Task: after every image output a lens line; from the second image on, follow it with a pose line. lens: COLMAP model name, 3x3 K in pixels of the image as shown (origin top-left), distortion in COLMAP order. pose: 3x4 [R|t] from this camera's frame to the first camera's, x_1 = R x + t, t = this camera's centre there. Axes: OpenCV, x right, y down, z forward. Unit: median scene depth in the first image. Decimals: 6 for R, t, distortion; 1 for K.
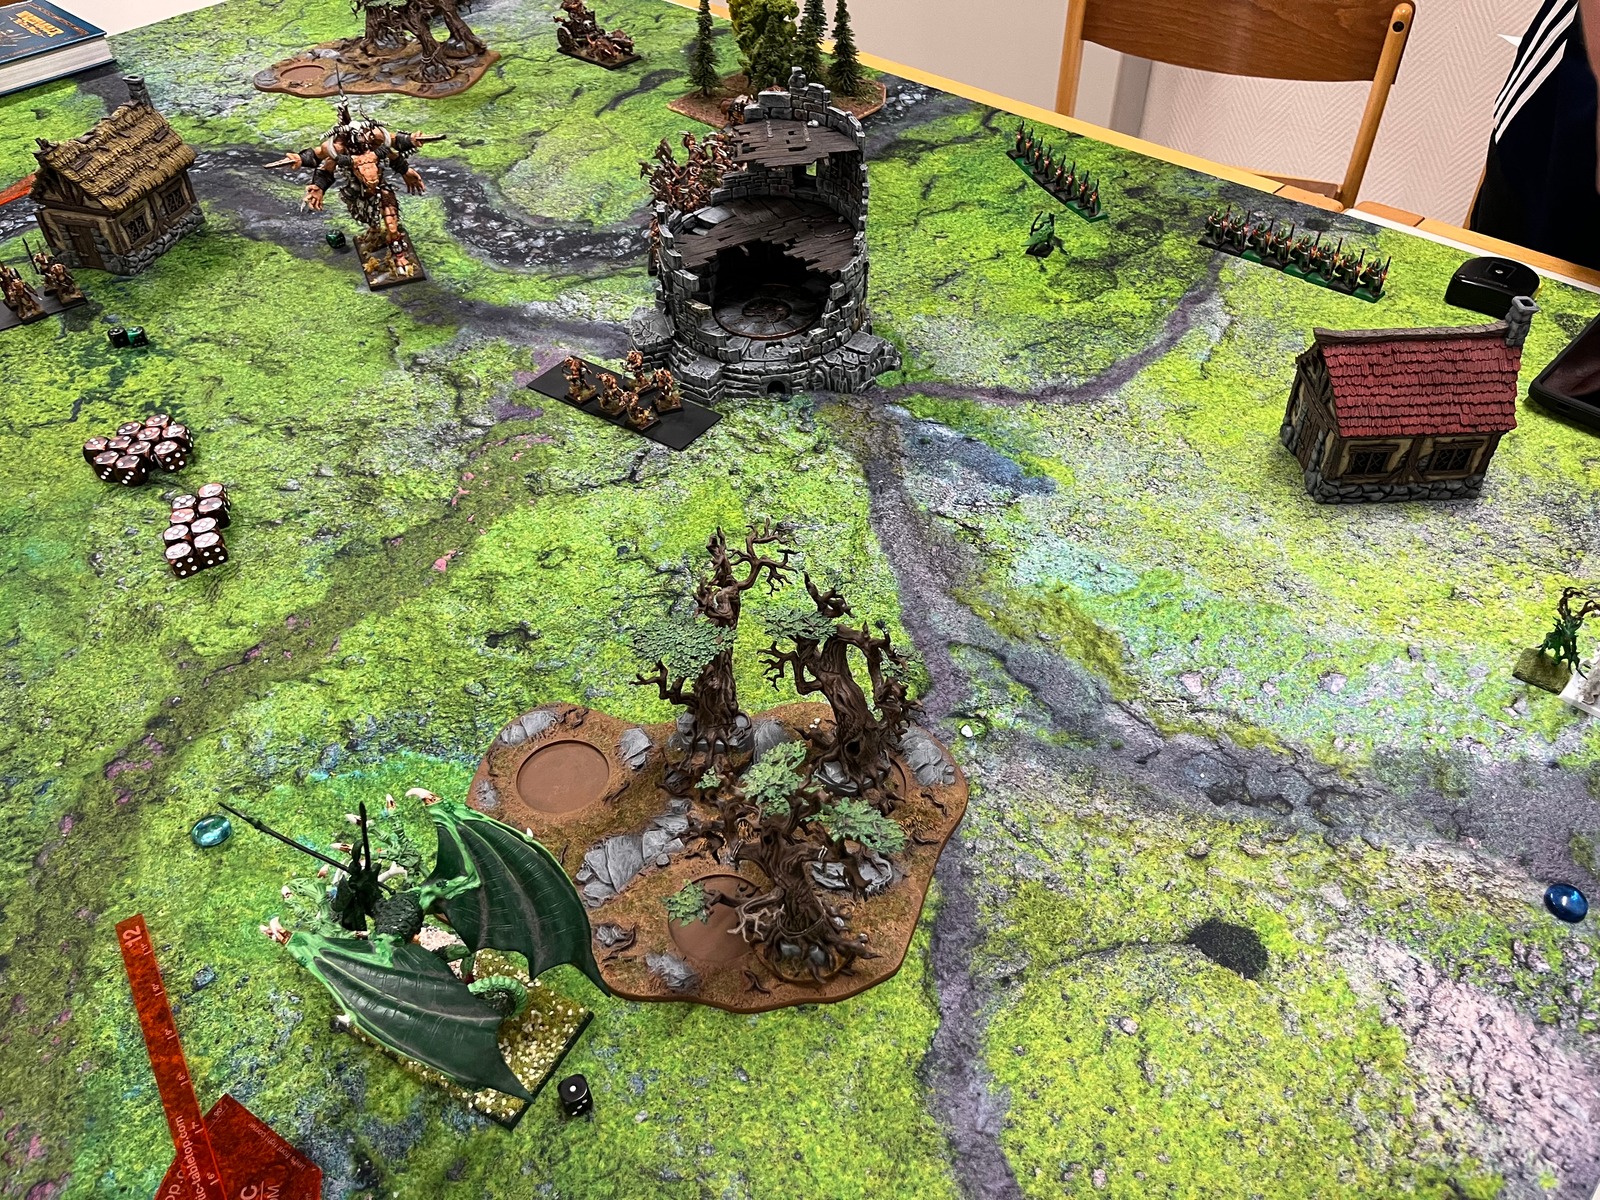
lens RADIAL K [[1220.1, 0, 793.4], [0, 1220.1, 607.3], [0, 0, 1]] dist [0.043188, -0.066560]
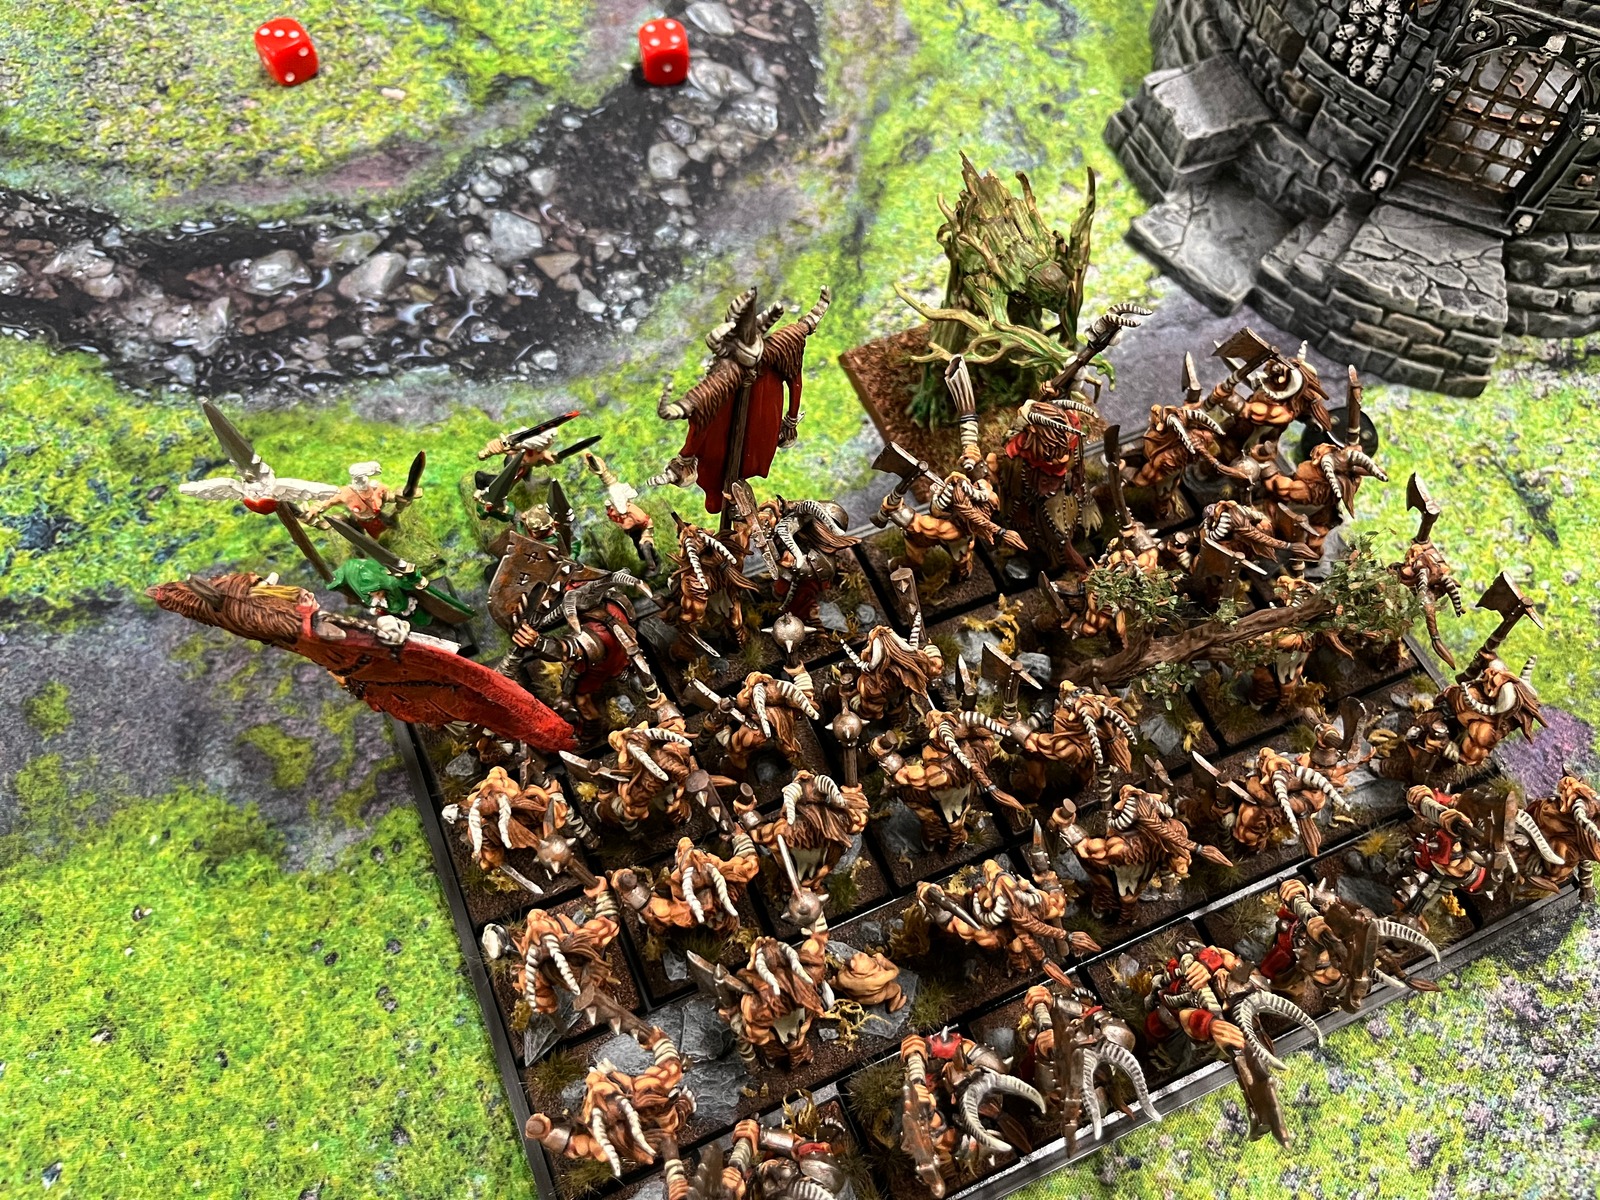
lens RADIAL K [[1220.1, 0, 798.5], [0, 1220.1, 601.7], [0, 0, 1]] dist [0.043188, -0.066560]
pose [[0.607664, -0.685702, 0.400696, -0.454802], [0.513051, 0.724054, 0.461004, -0.445495], [-0.606237, -0.074558, 0.791781, 0.976062]]
